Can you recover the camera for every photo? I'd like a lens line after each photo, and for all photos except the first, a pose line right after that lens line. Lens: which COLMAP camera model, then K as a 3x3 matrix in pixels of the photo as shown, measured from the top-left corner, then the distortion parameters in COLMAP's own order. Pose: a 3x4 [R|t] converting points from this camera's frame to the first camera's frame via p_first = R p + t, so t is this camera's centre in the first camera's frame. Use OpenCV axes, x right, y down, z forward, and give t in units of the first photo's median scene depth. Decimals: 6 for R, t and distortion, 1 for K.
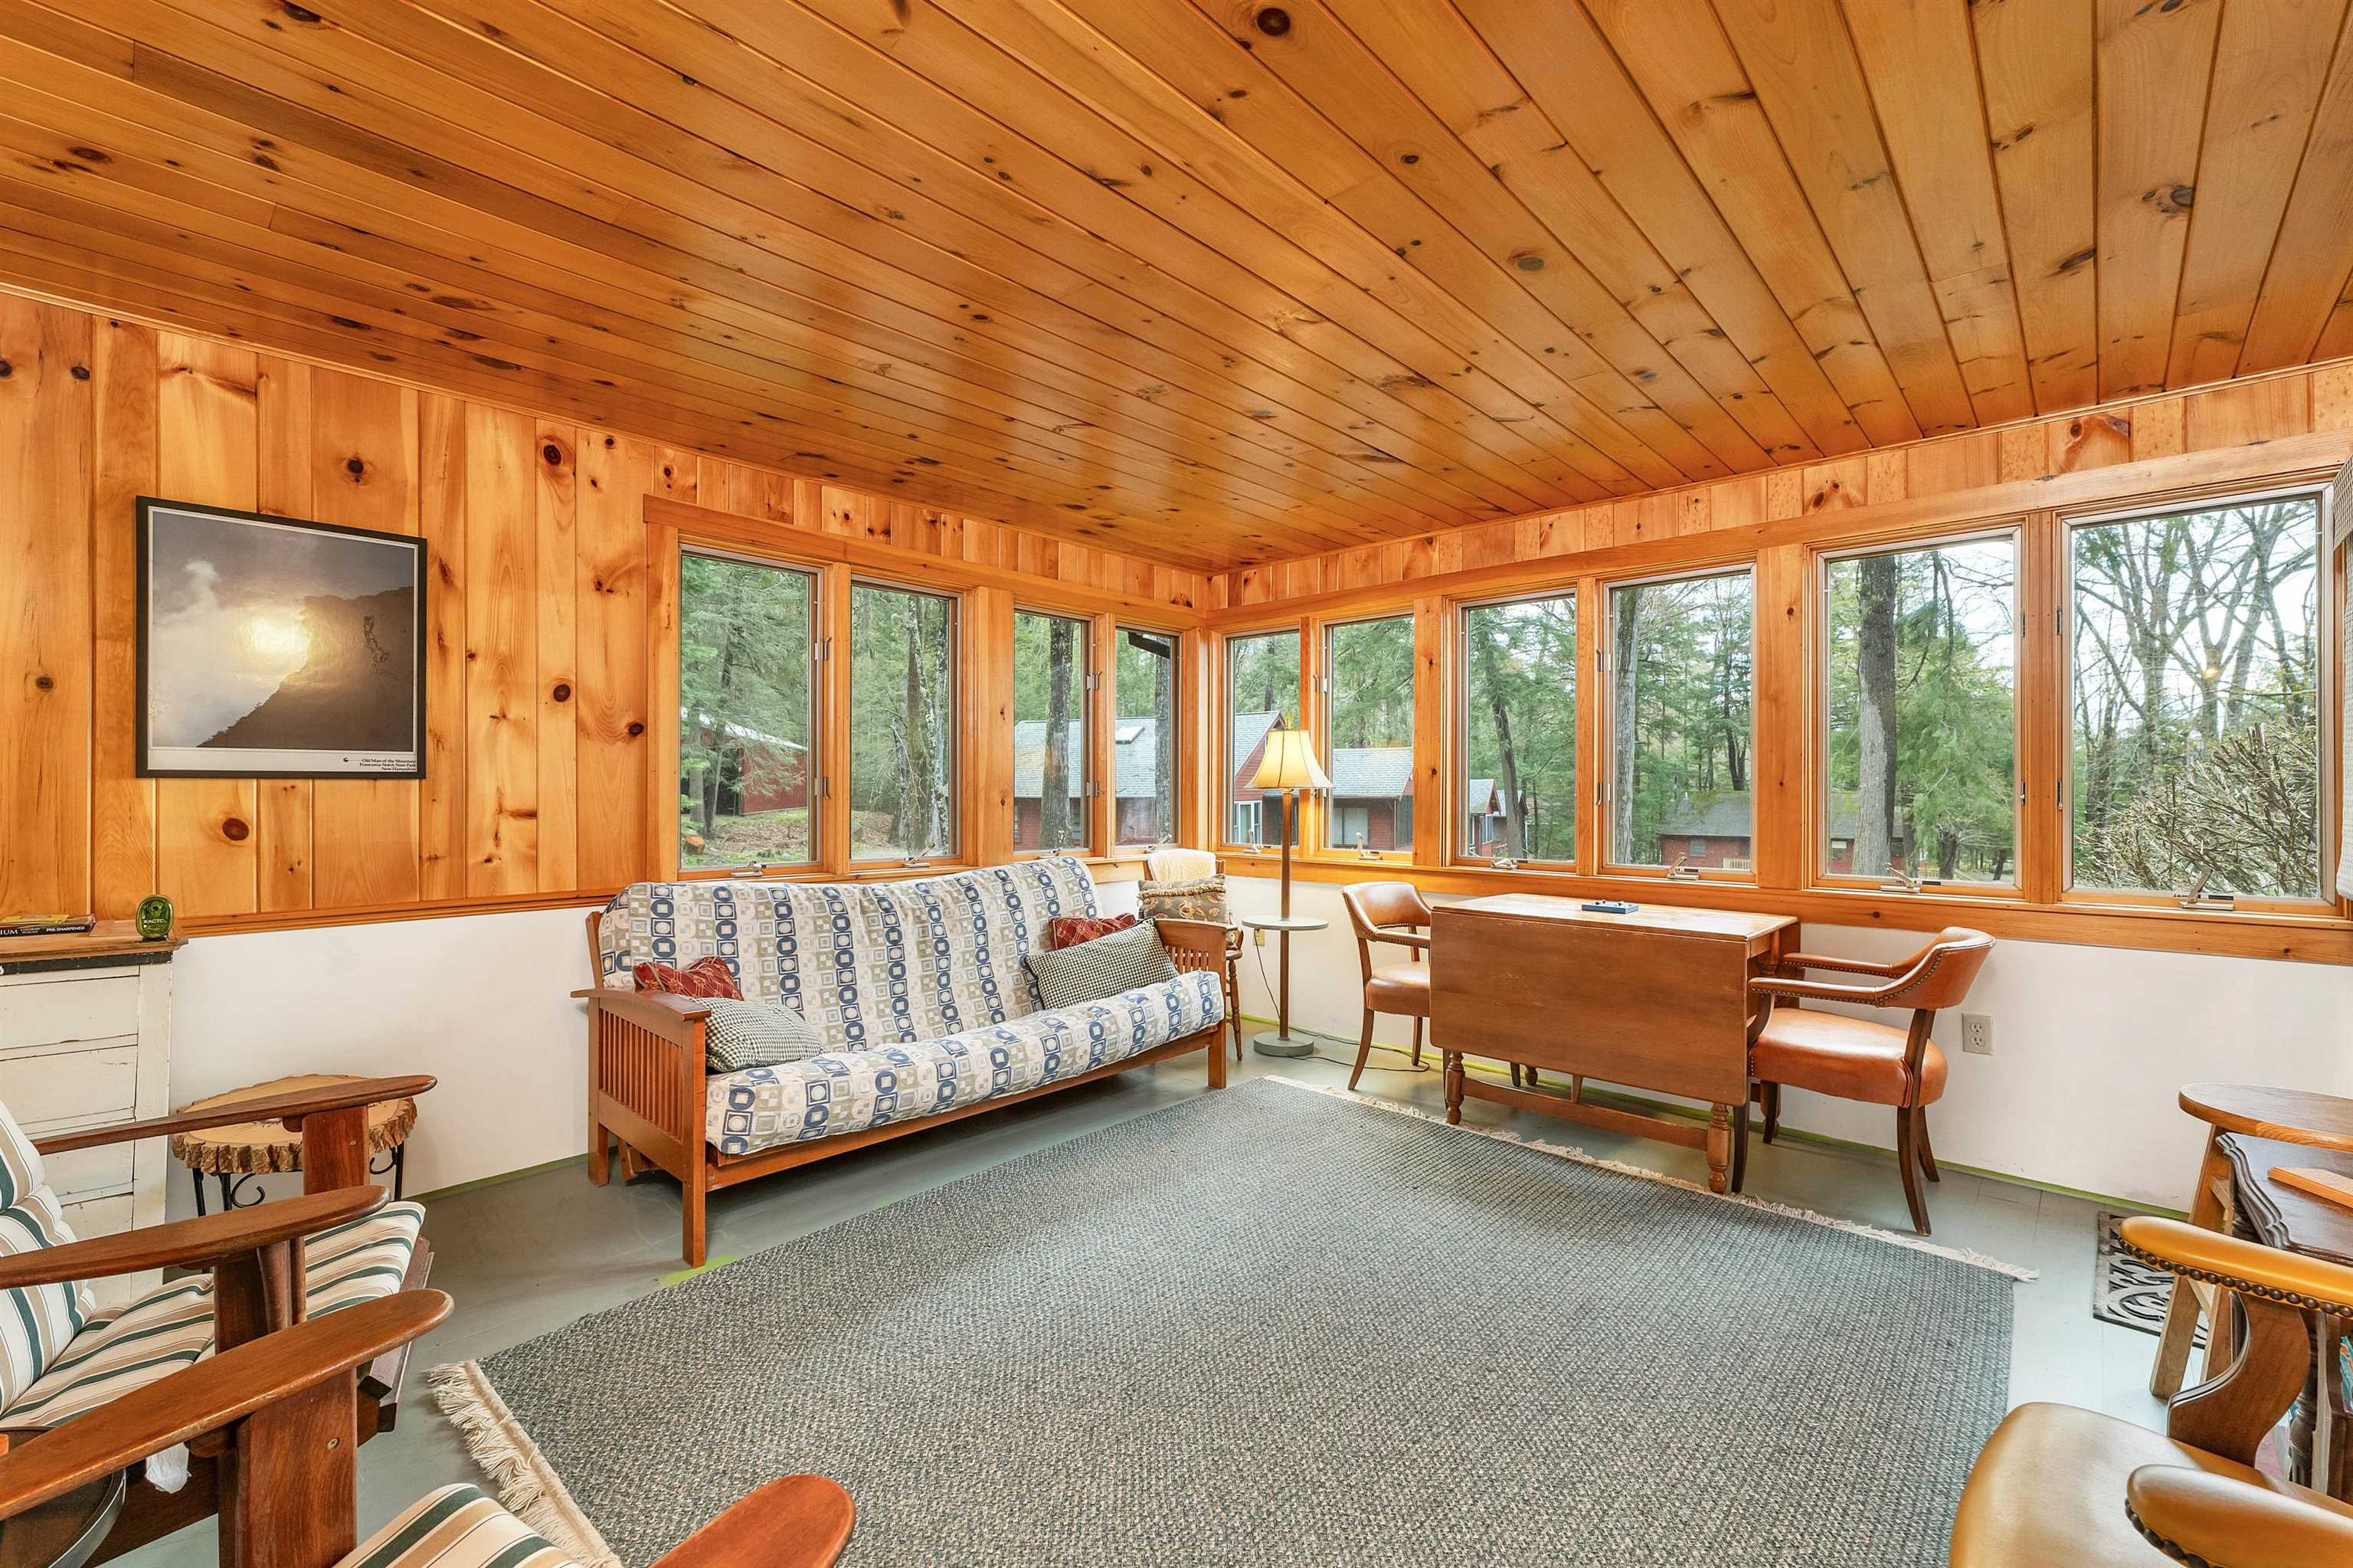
lens RADIAL K [[981.8, 0, 1168.2], [0, 981.8, 795.4], [0, 0, 1]] dist [-0.002102, 0.000226]
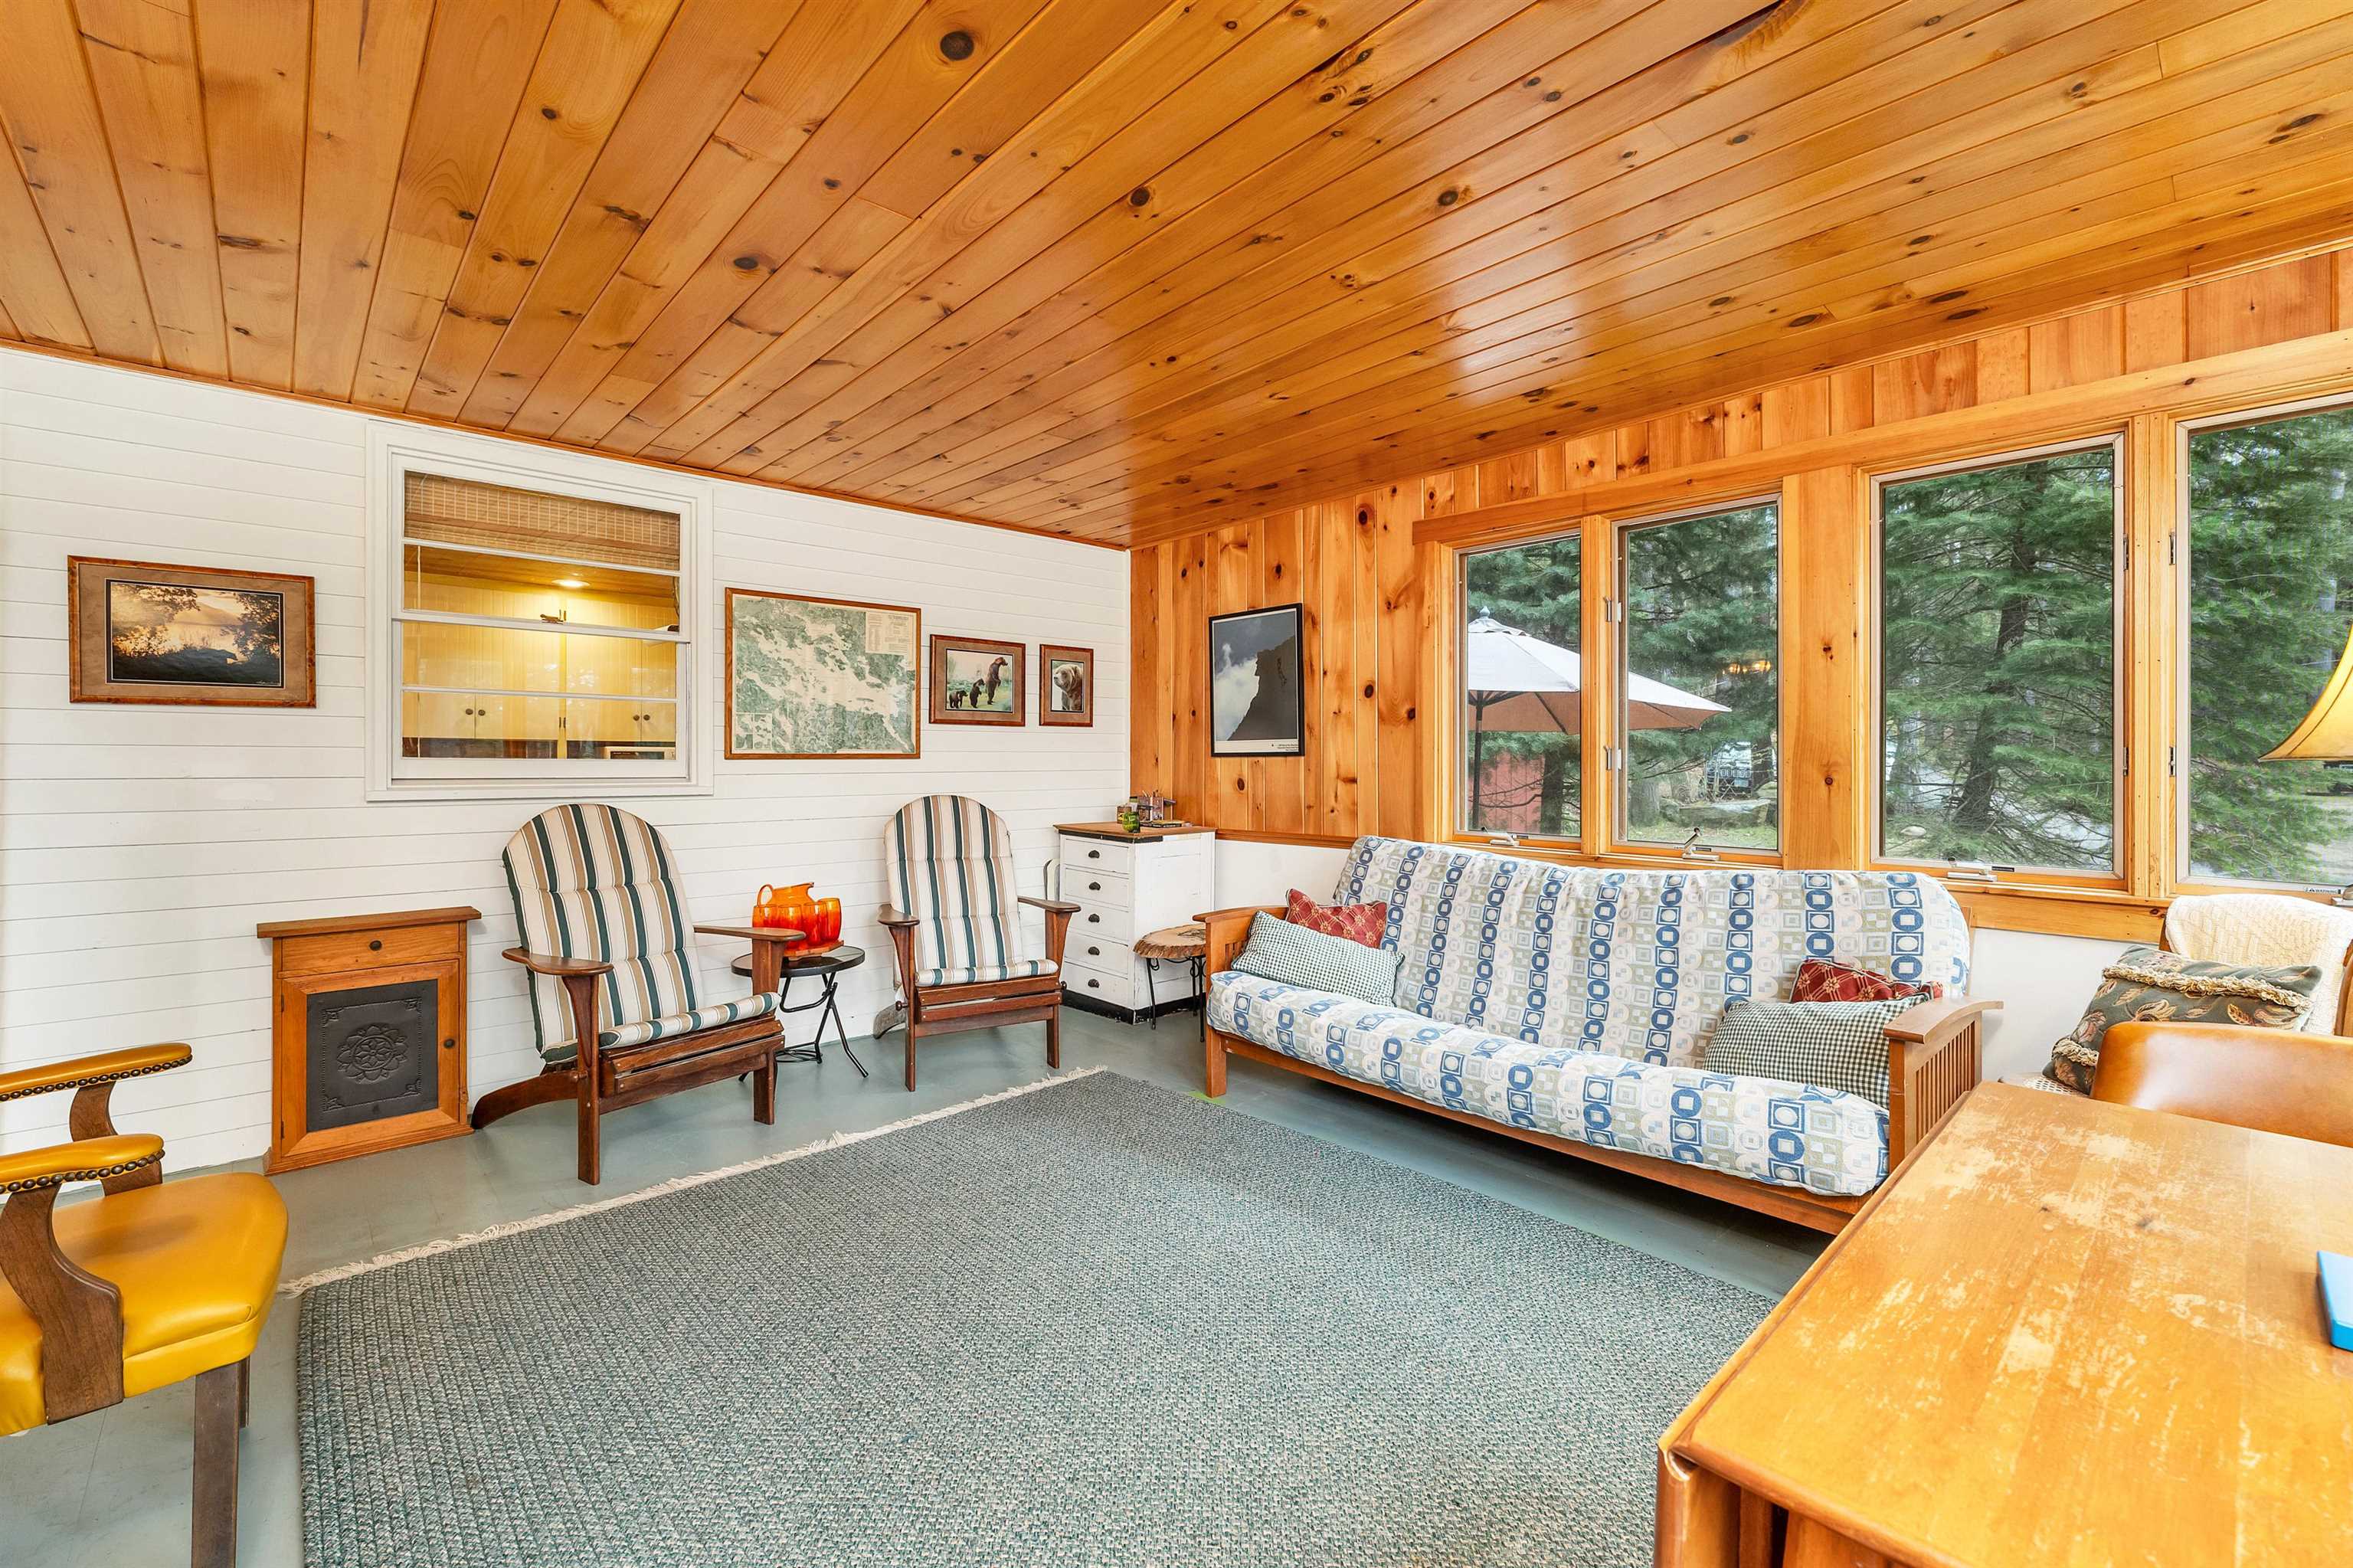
lens RADIAL K [[988.1, 0, 1188.8], [0, 988.1, 771.9], [0, 0, 1]] dist [-0.008314, 0.000053]
pose [[-0.066615, 0.008331, -0.997744, 0.725242], [-0.005037, 0.999950, 0.008686, -0.003806], [0.997766, 0.005604, -0.066570, 0.809938]]
